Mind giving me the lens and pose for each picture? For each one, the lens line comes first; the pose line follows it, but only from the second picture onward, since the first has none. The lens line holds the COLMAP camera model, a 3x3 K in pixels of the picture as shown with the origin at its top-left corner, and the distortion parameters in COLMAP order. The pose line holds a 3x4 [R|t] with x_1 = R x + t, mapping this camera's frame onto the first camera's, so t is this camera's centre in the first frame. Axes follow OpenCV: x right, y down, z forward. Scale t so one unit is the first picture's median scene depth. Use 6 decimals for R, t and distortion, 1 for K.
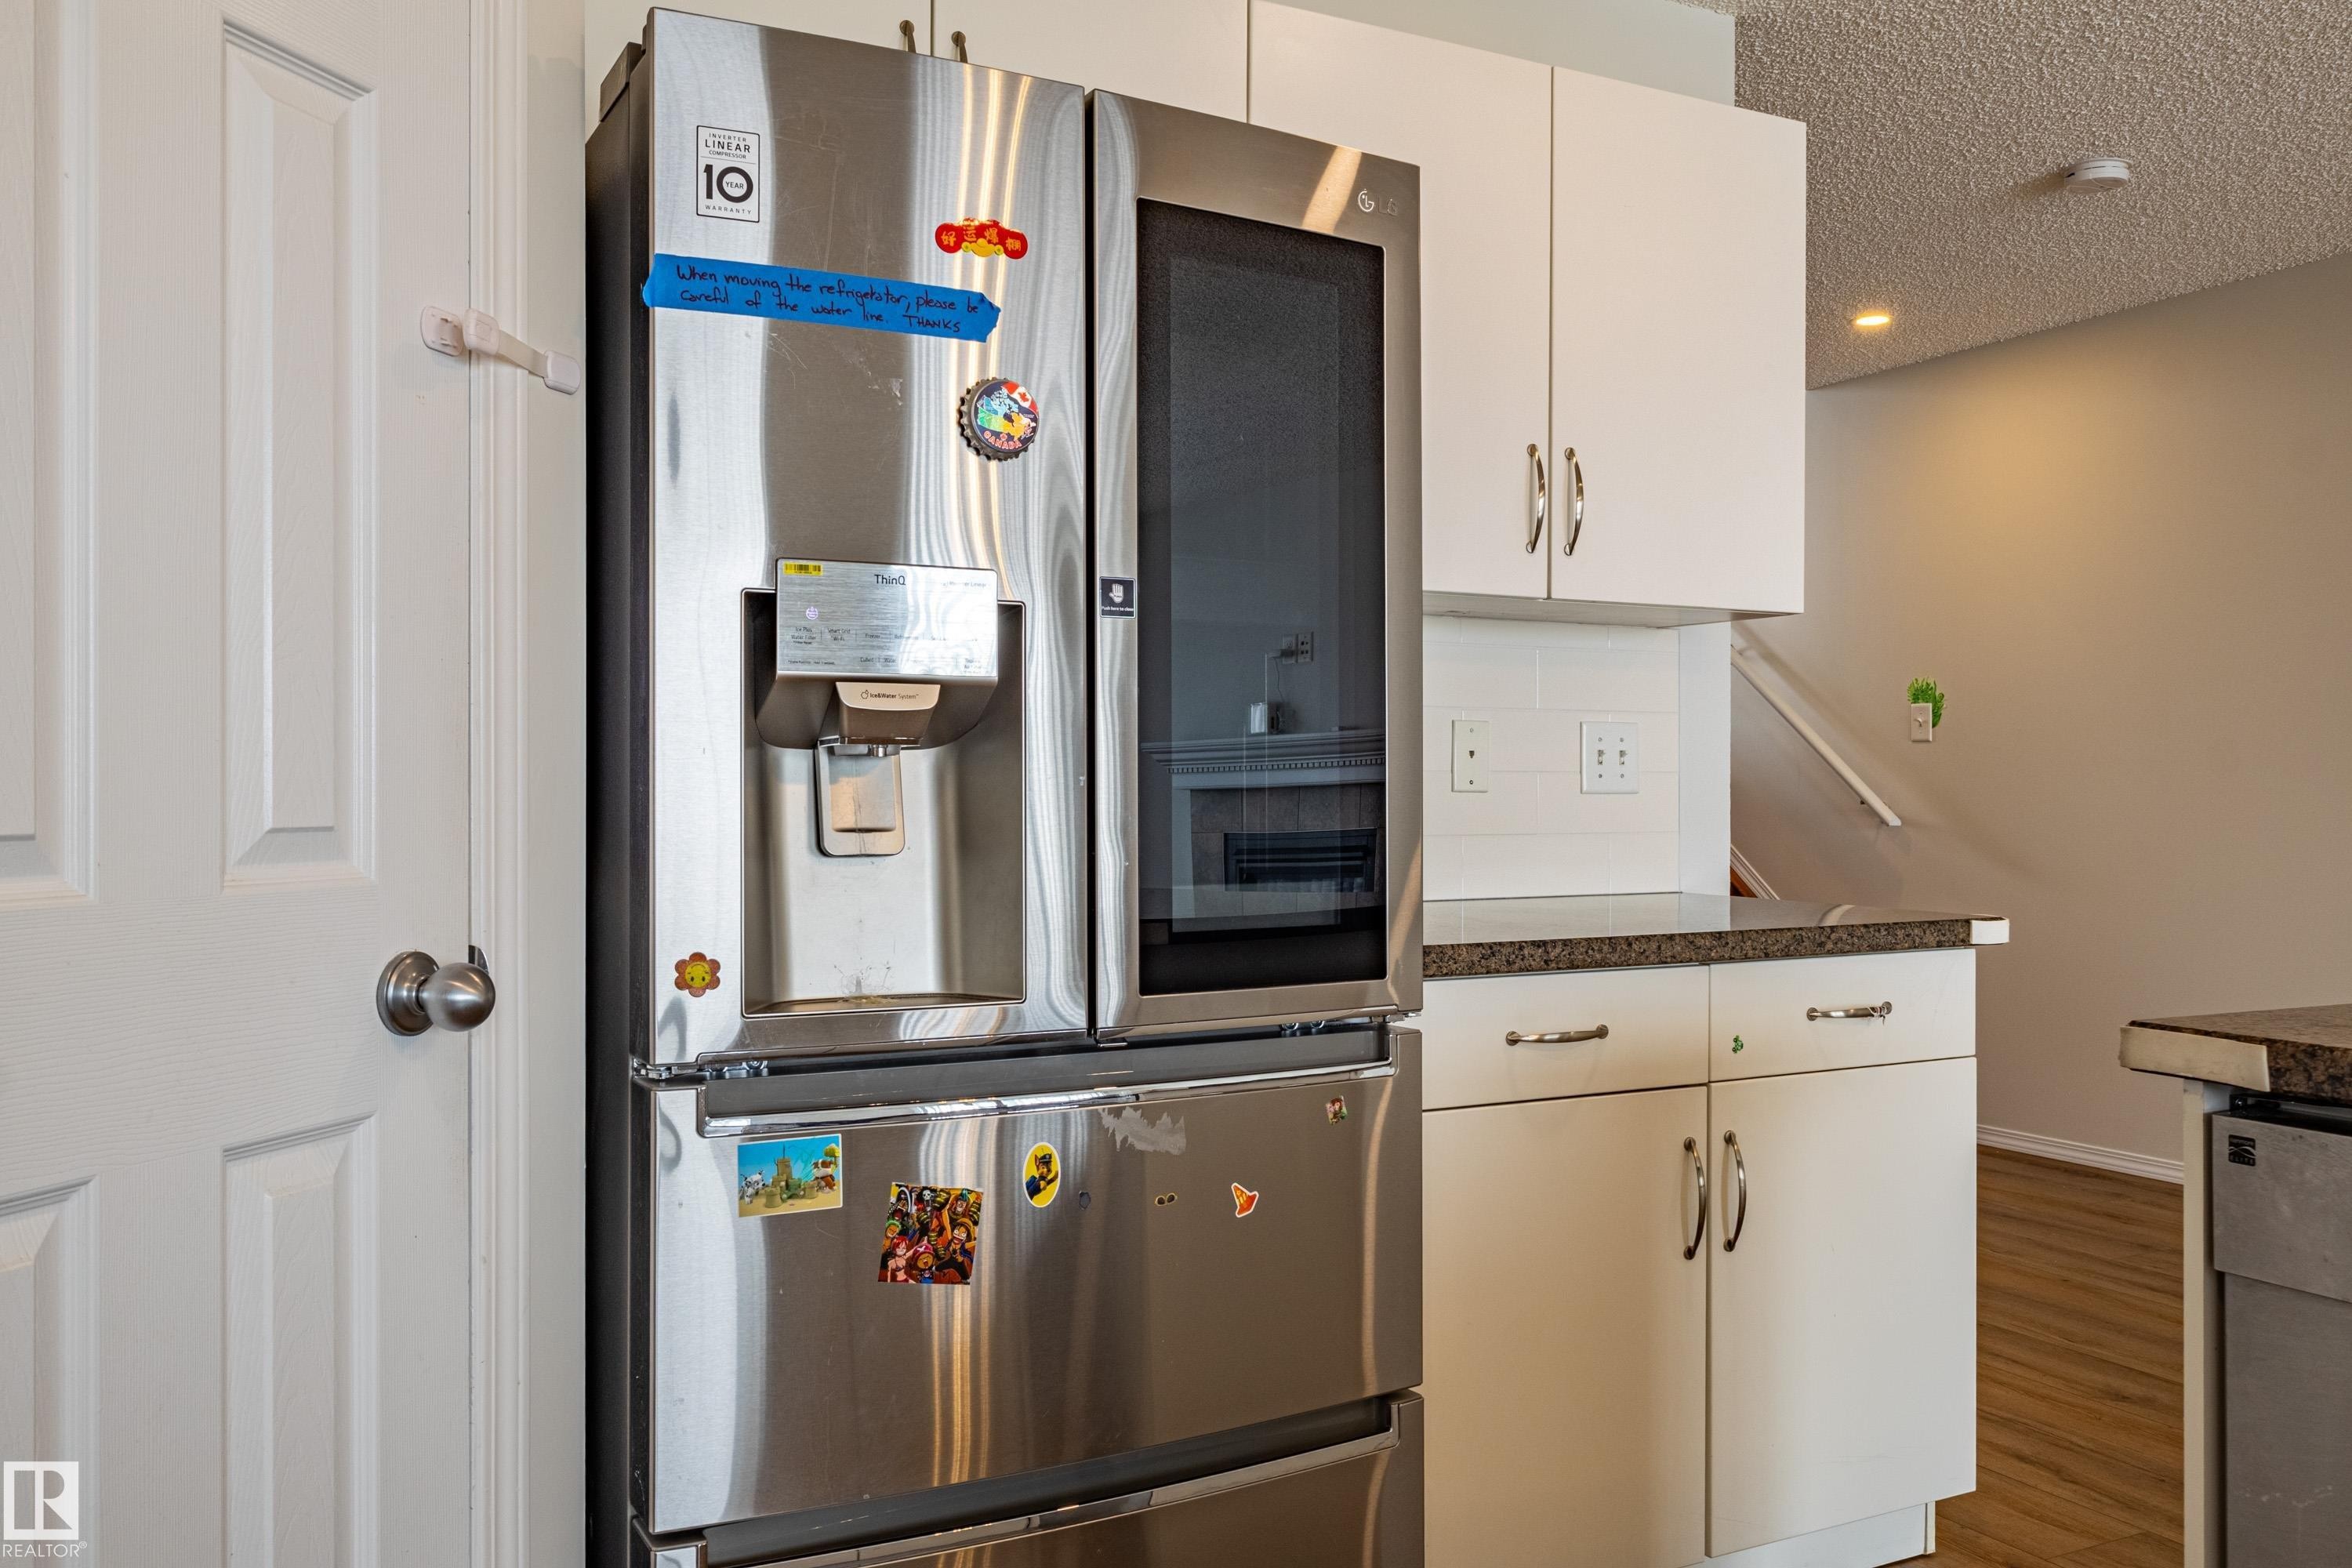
lens RADIAL K [[1802.6, 0, 1141.3], [0, 1802.6, 791.1], [0, 0, 1]] dist [-0.001732, -0.002363]
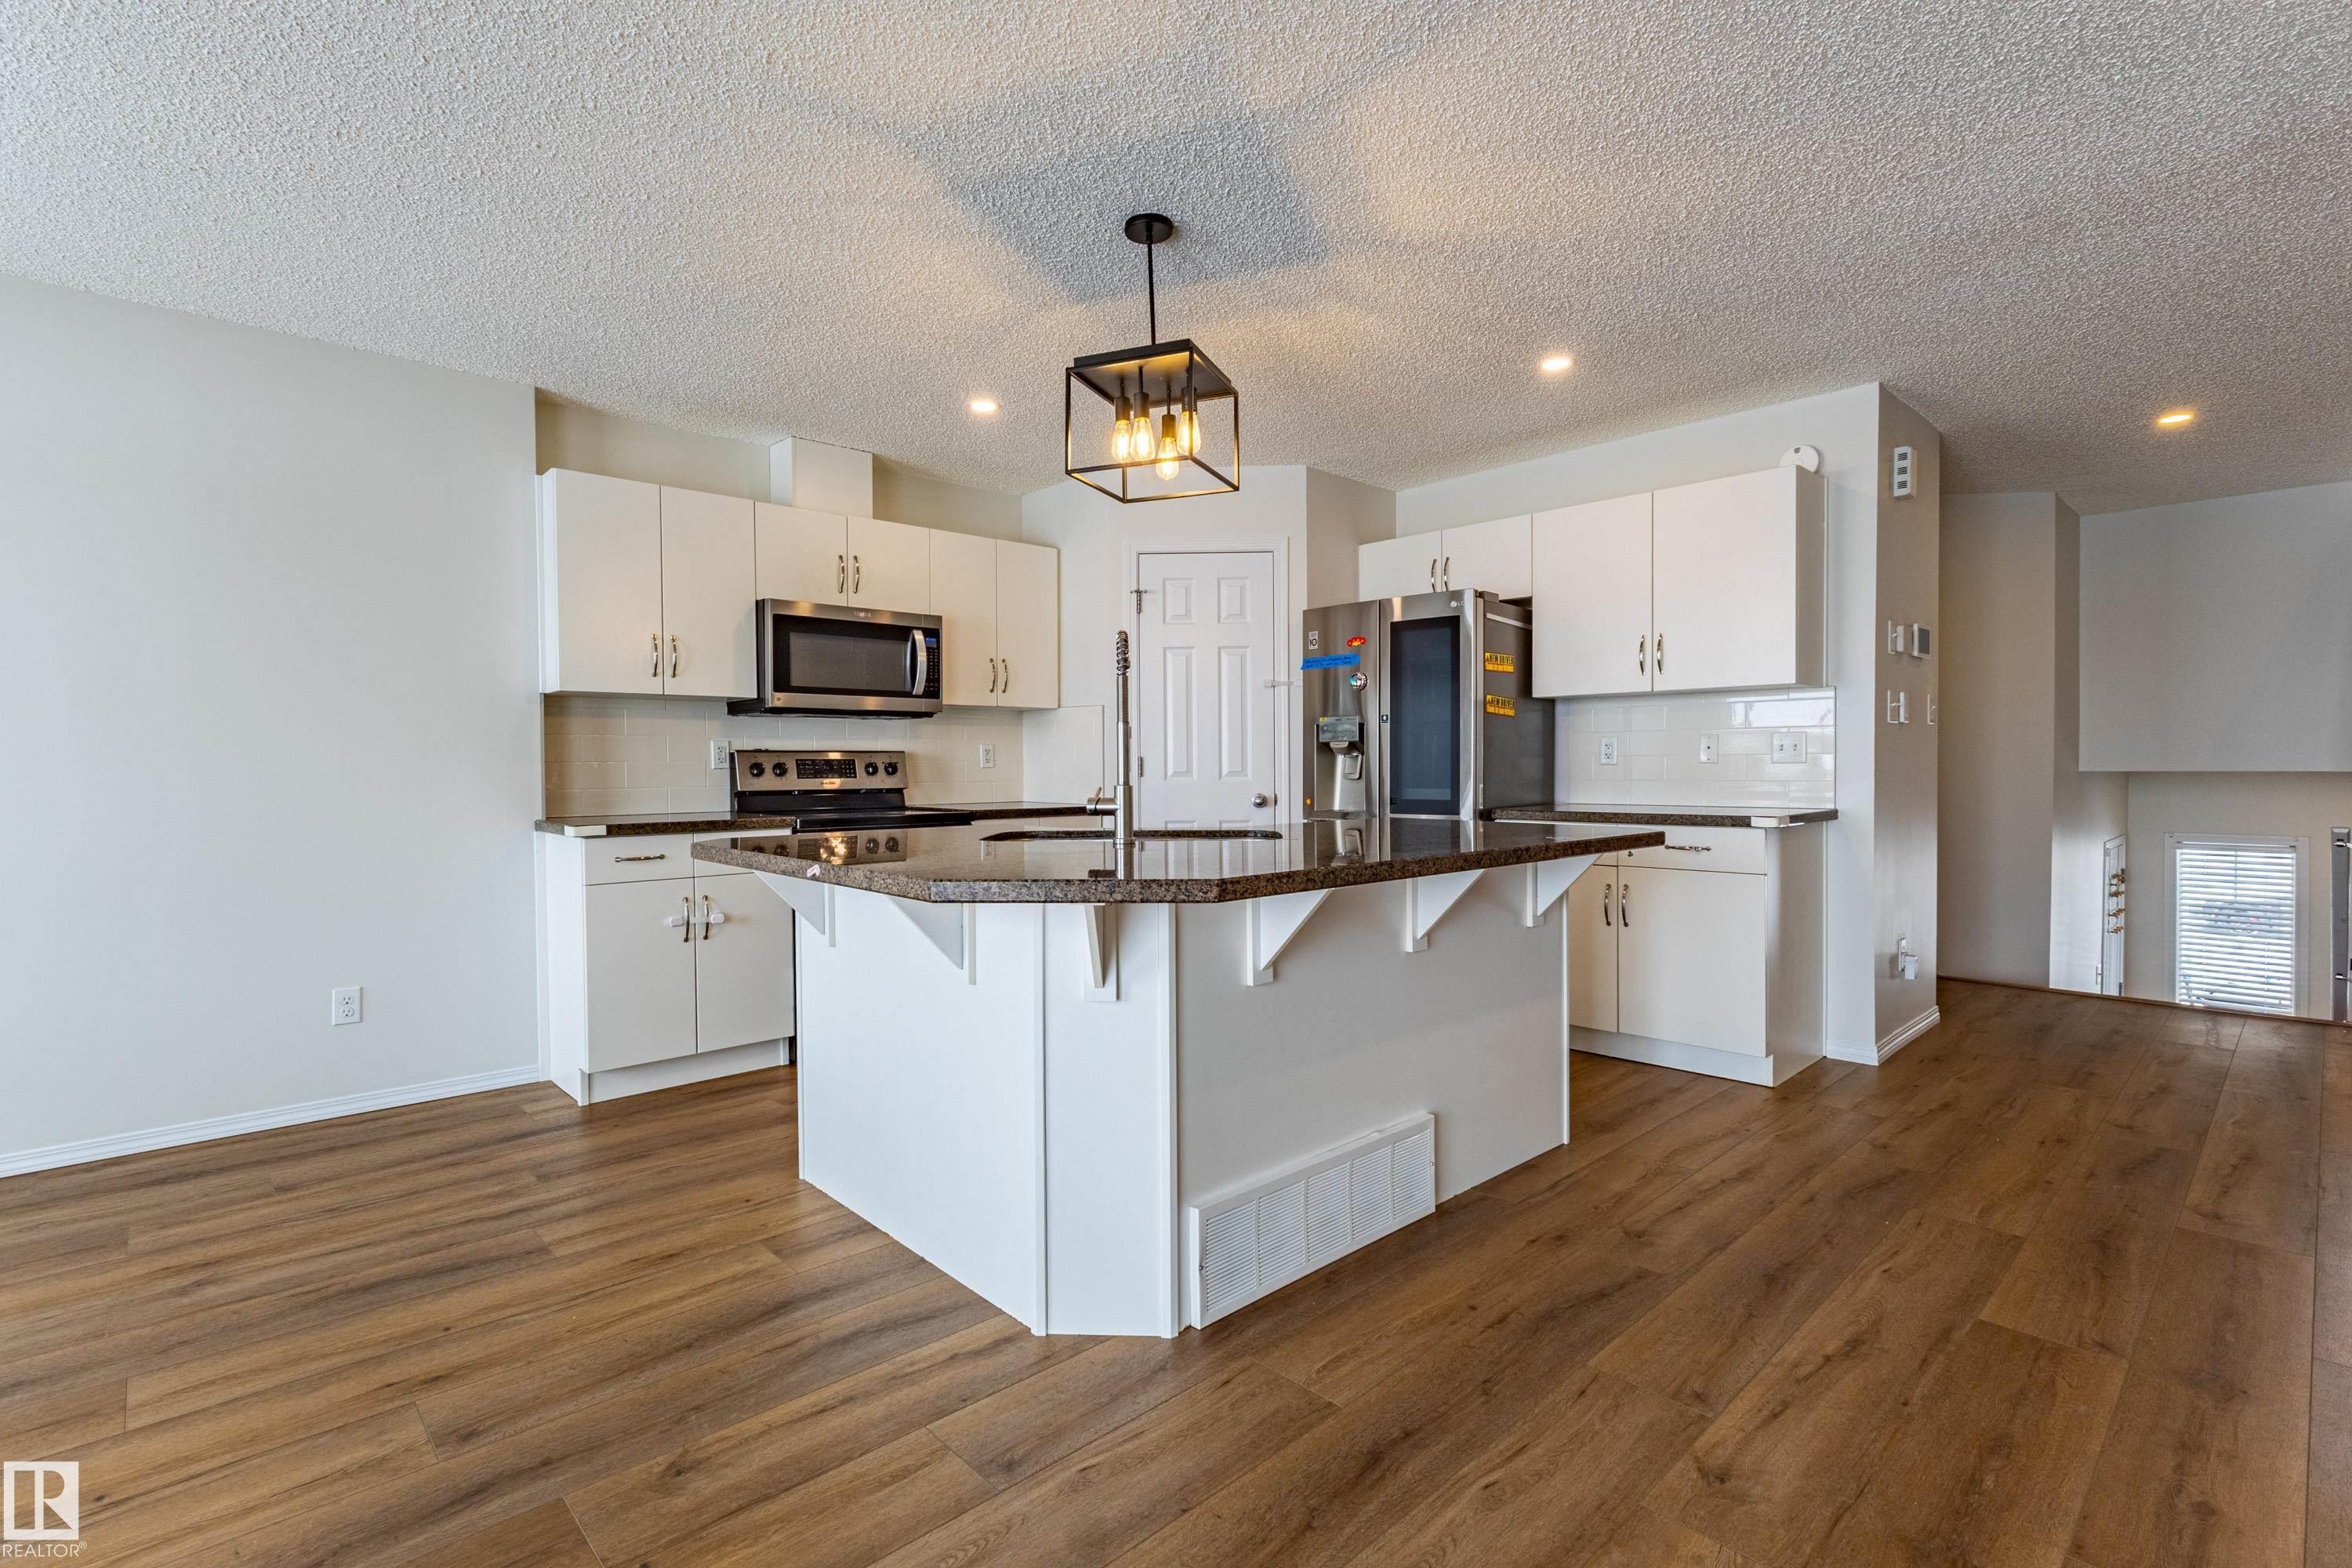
lens RADIAL K [[1086.7, 0, 1170.1], [0, 1086.7, 781.6], [0, 0, 1]] dist [0.000349, 0.001530]
pose [[0.287046, 0.012454, -0.957836, 2.361235], [0.006295, 0.999869, 0.014887, -0.001123], [0.957896, -0.010303, 0.286930, -0.218857]]
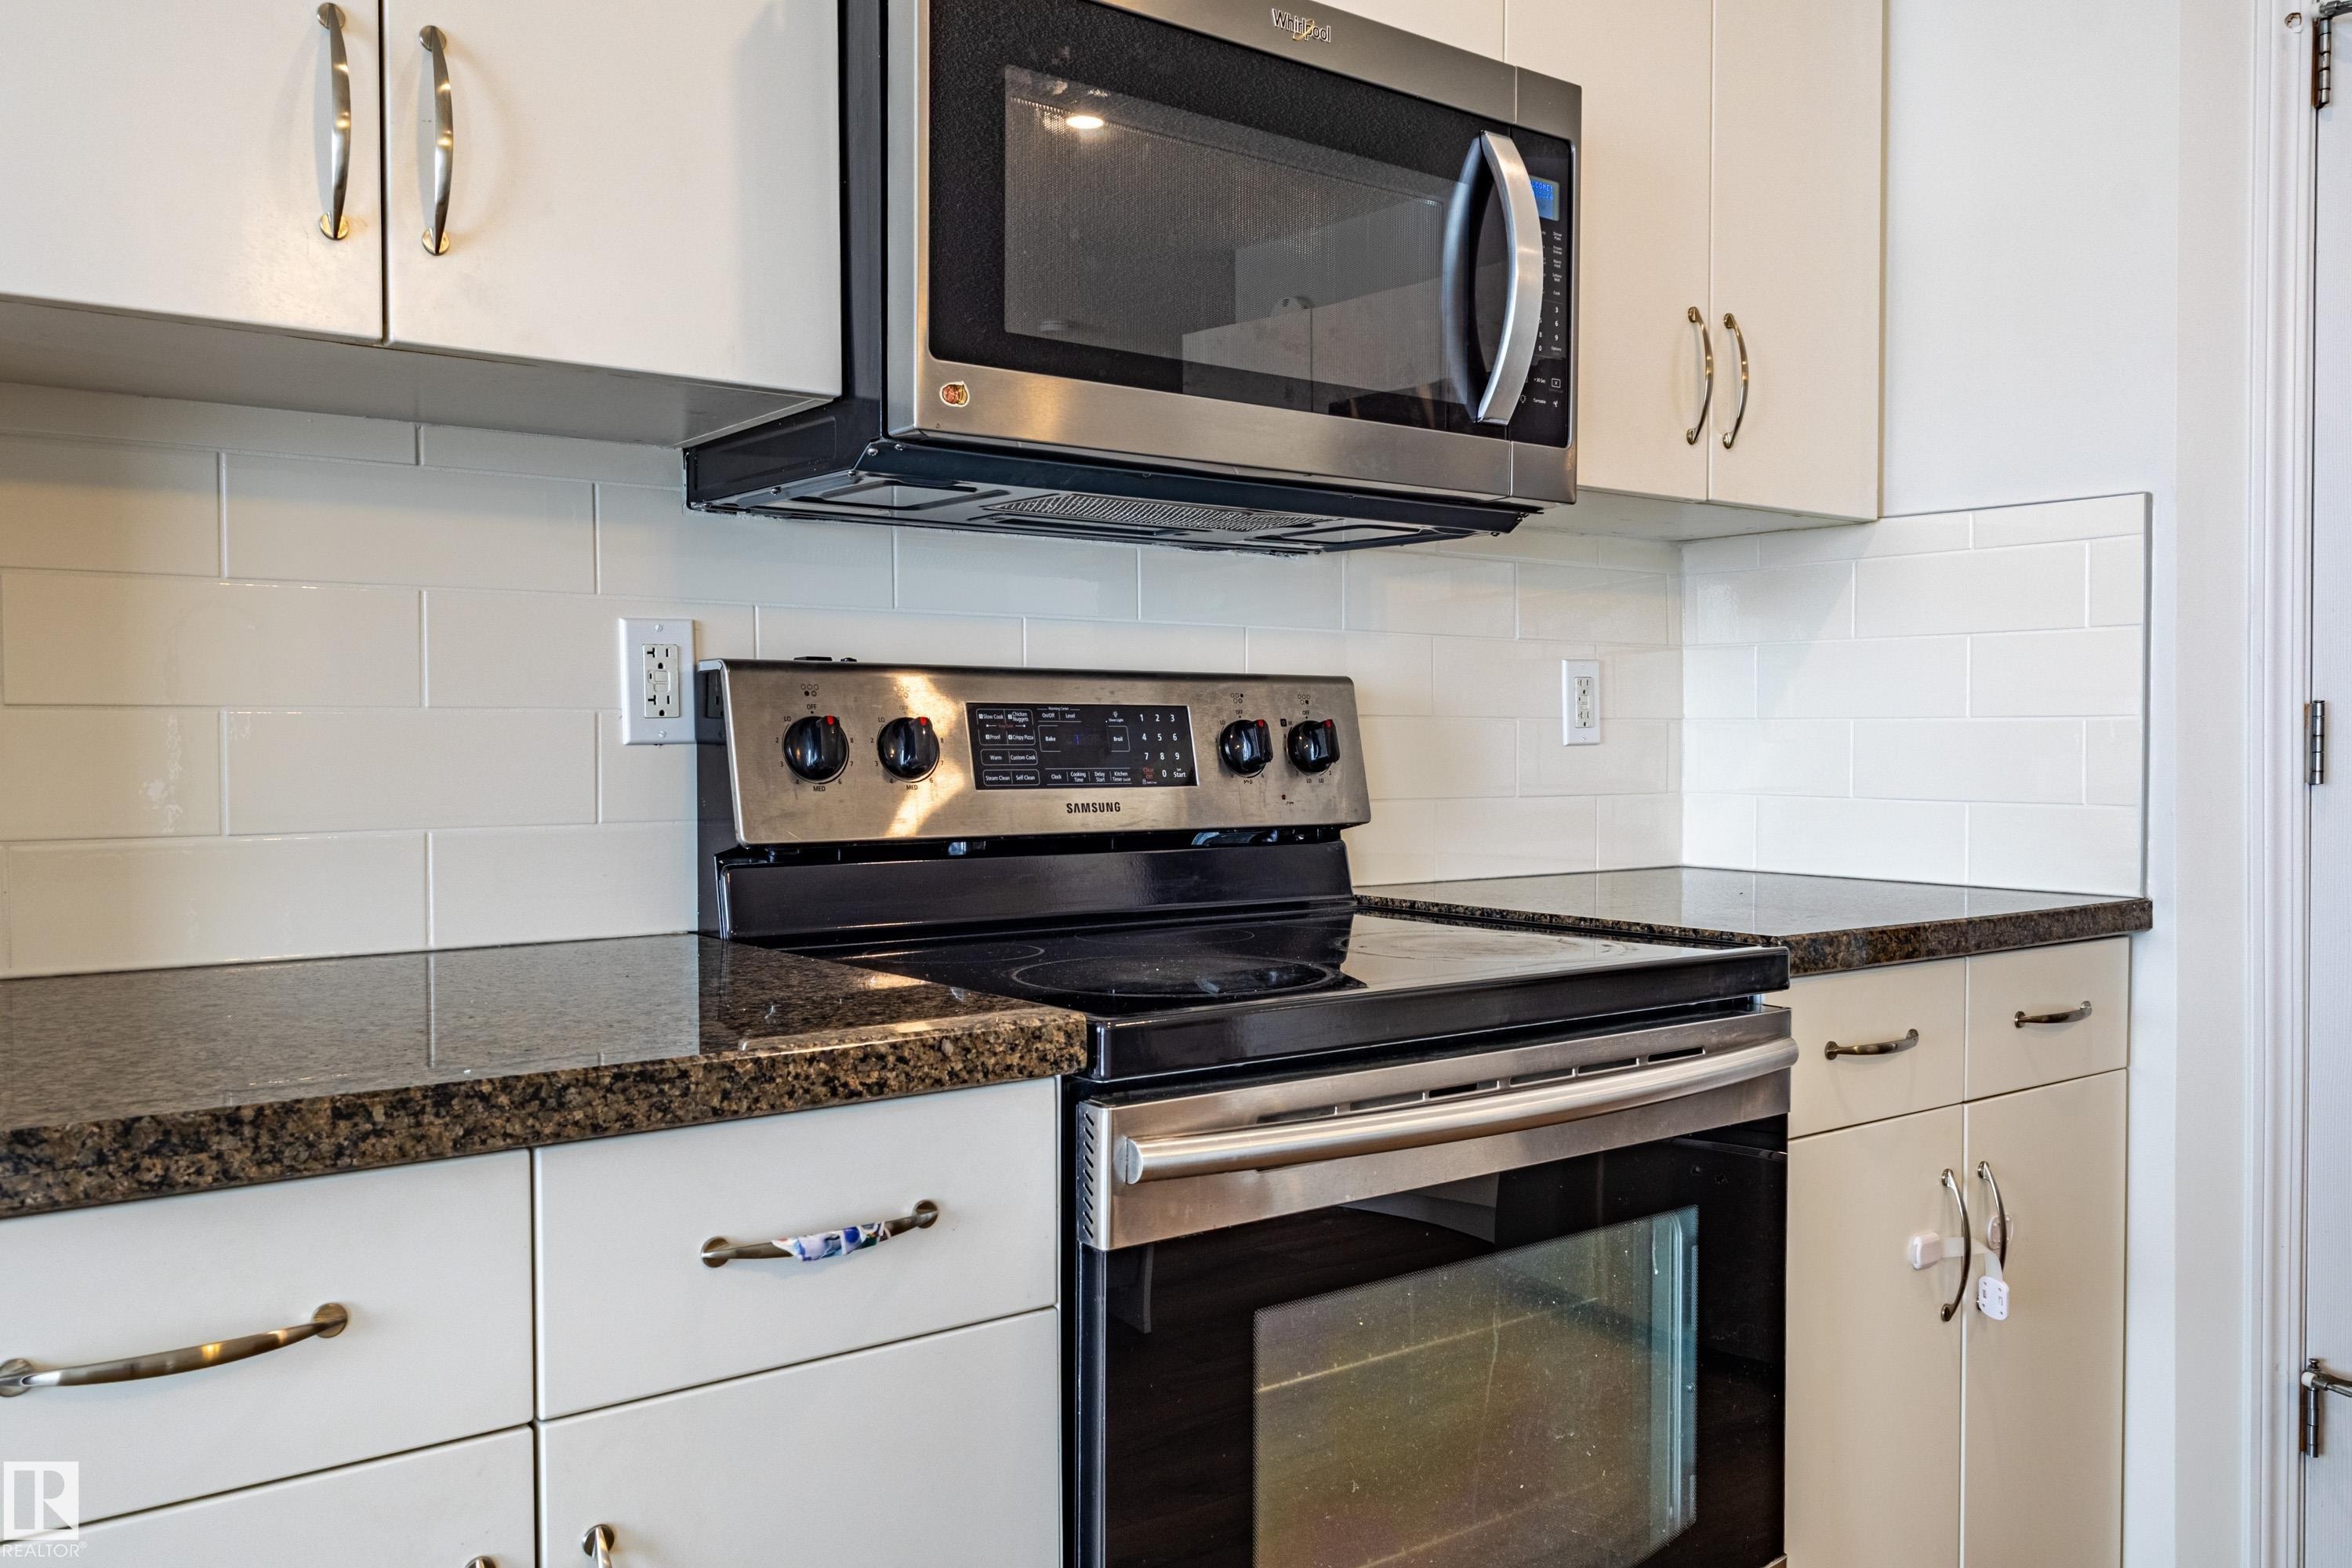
lens RADIAL K [[1906.6, 0, 1175.1], [0, 1906.6, 789.1], [0, 0, 1]] dist [0.008529, 0.005650]
pose [[0.194682, 0.022941, -0.980598, 0.639178], [0.002119, 0.999714, 0.023809, 0.000297], [0.980864, -0.006713, 0.194578, -0.427539]]
